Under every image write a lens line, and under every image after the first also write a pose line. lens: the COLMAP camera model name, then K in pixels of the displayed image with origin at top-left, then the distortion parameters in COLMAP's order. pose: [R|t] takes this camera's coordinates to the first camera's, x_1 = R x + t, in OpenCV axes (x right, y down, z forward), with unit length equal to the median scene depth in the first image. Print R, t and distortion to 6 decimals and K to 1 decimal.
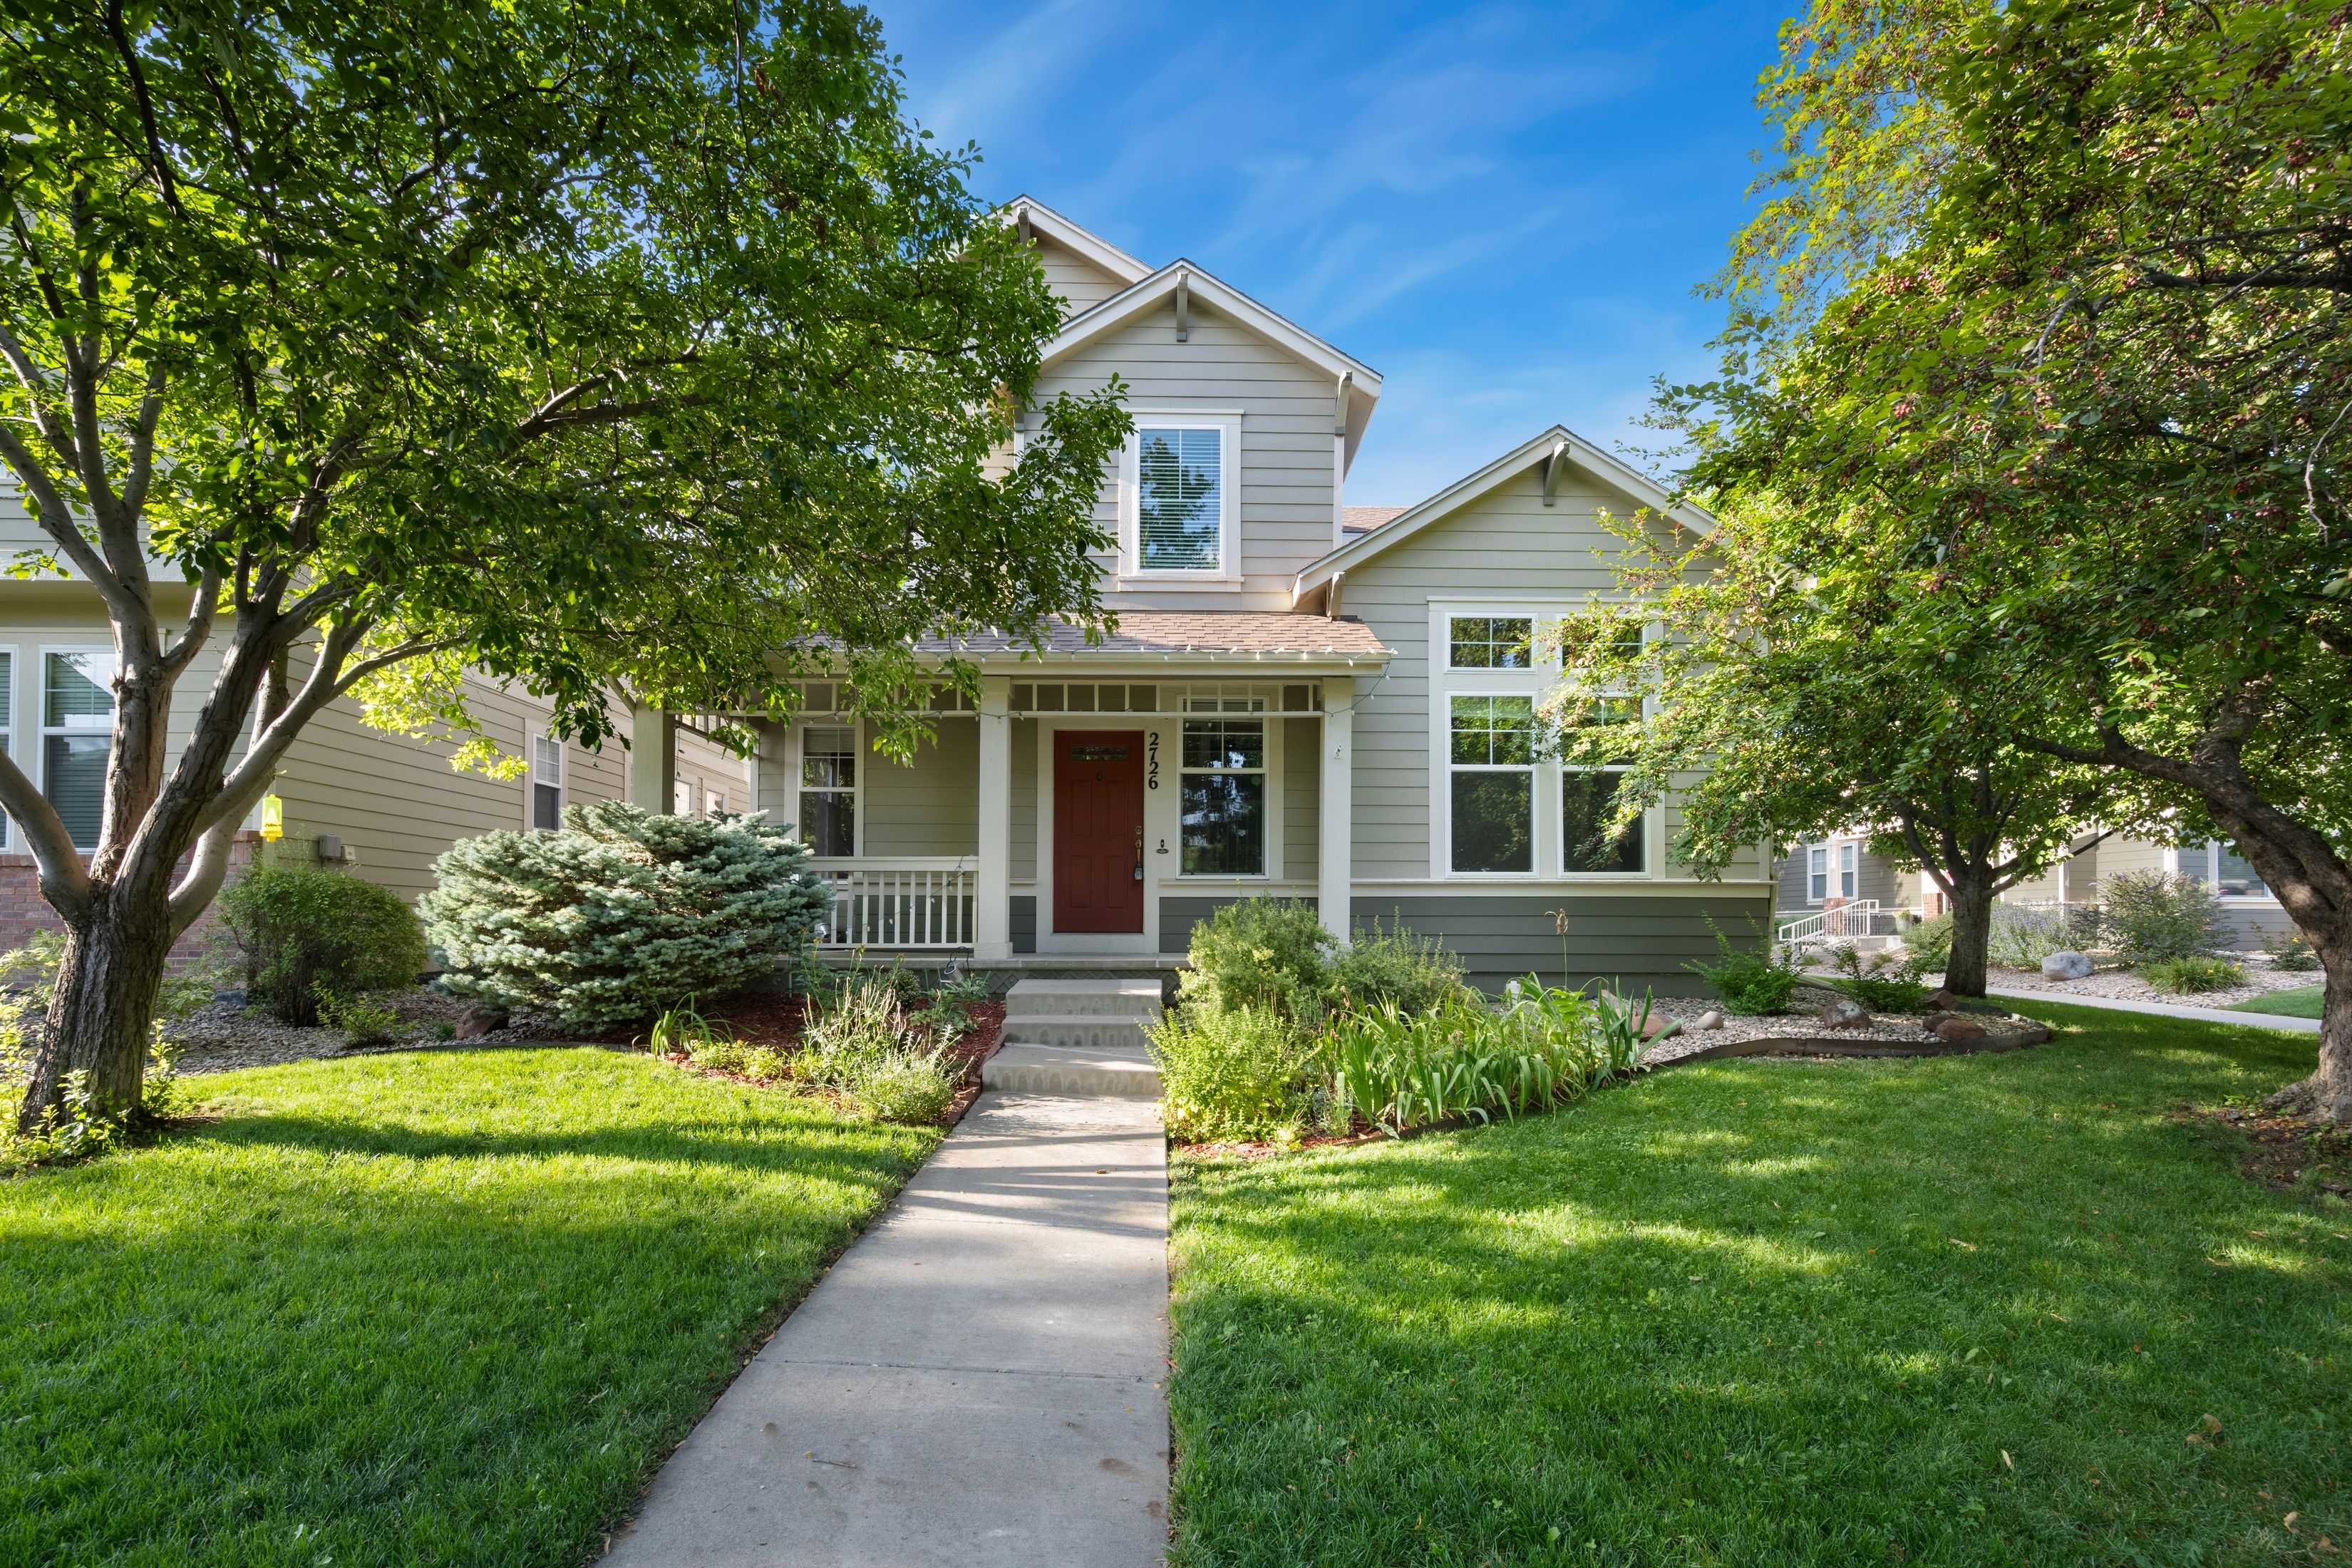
lens RADIAL K [[944.6, 0, 1176.9], [0, 944.6, 786.0], [0, 0, 1]] dist [0.002546, 0.000351]
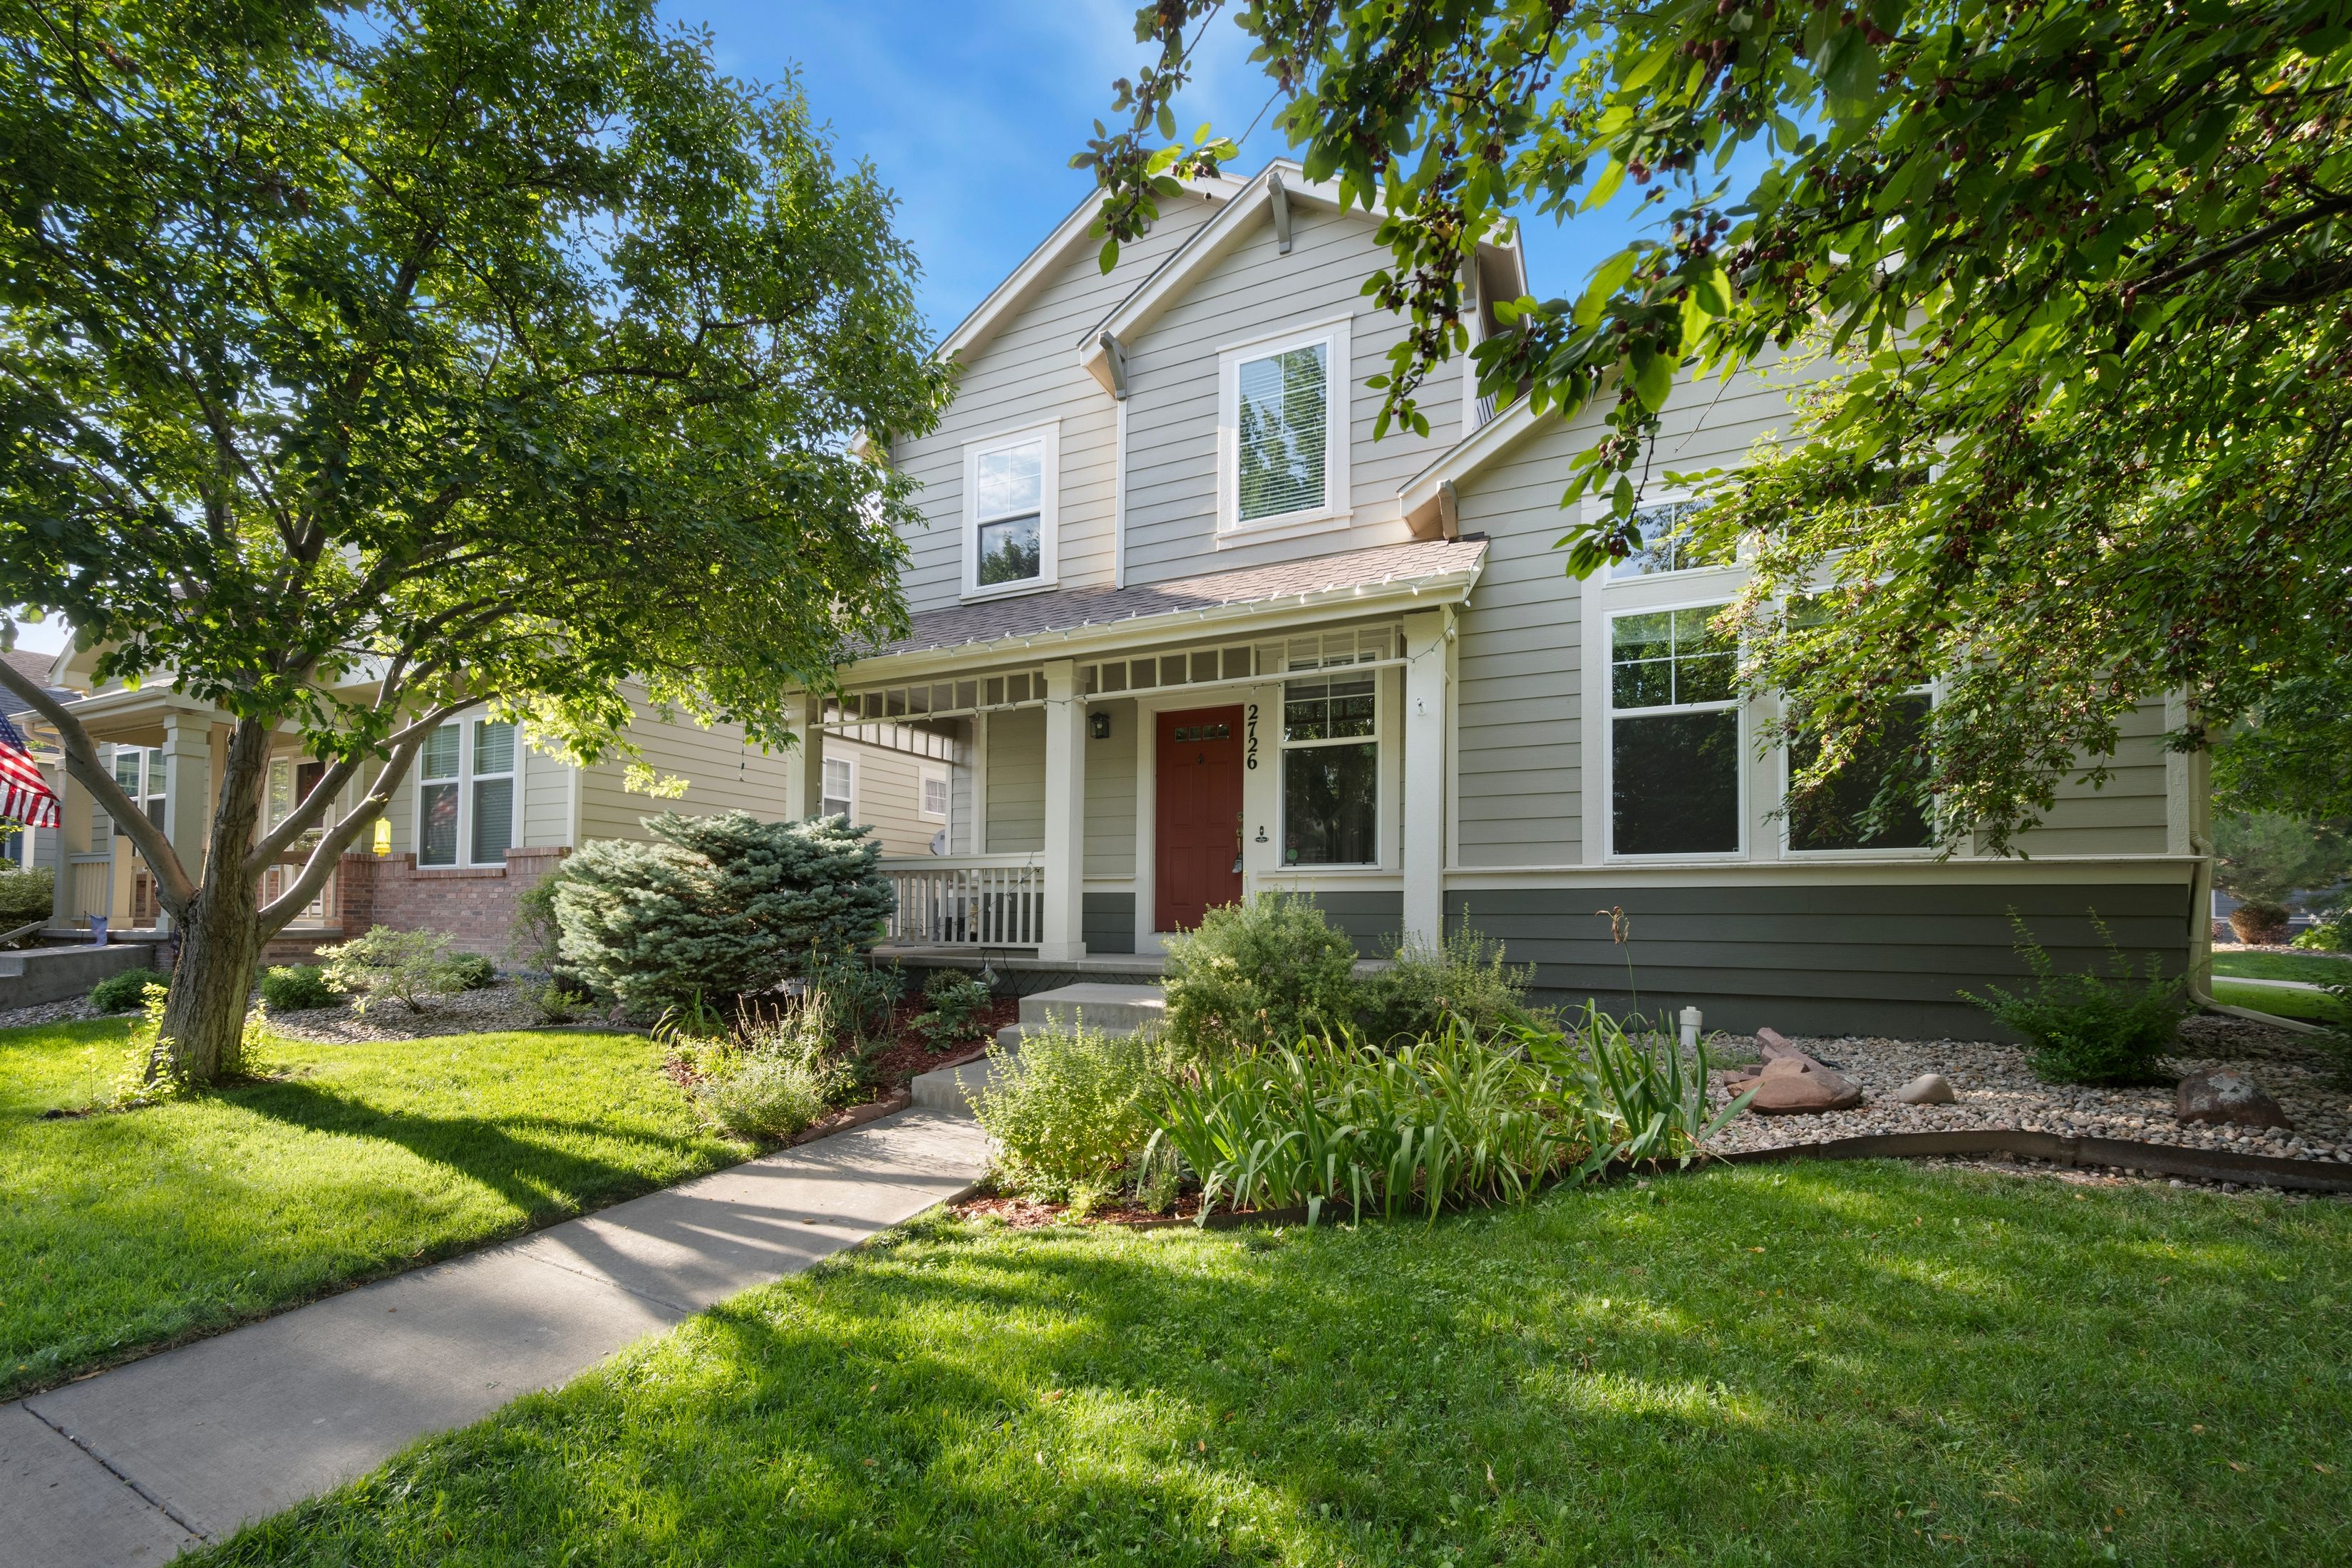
lens RADIAL K [[944.6, 0, 1175.9], [0, 944.6, 784.8], [0, 0, 1]] dist [0.002546, 0.000351]
pose [[0.907558, -0.056960, -0.416046, 0.301977], [0.058915, 0.998230, -0.008149, 0.023177], [0.415773, -0.017116, 0.909307, 0.194199]]
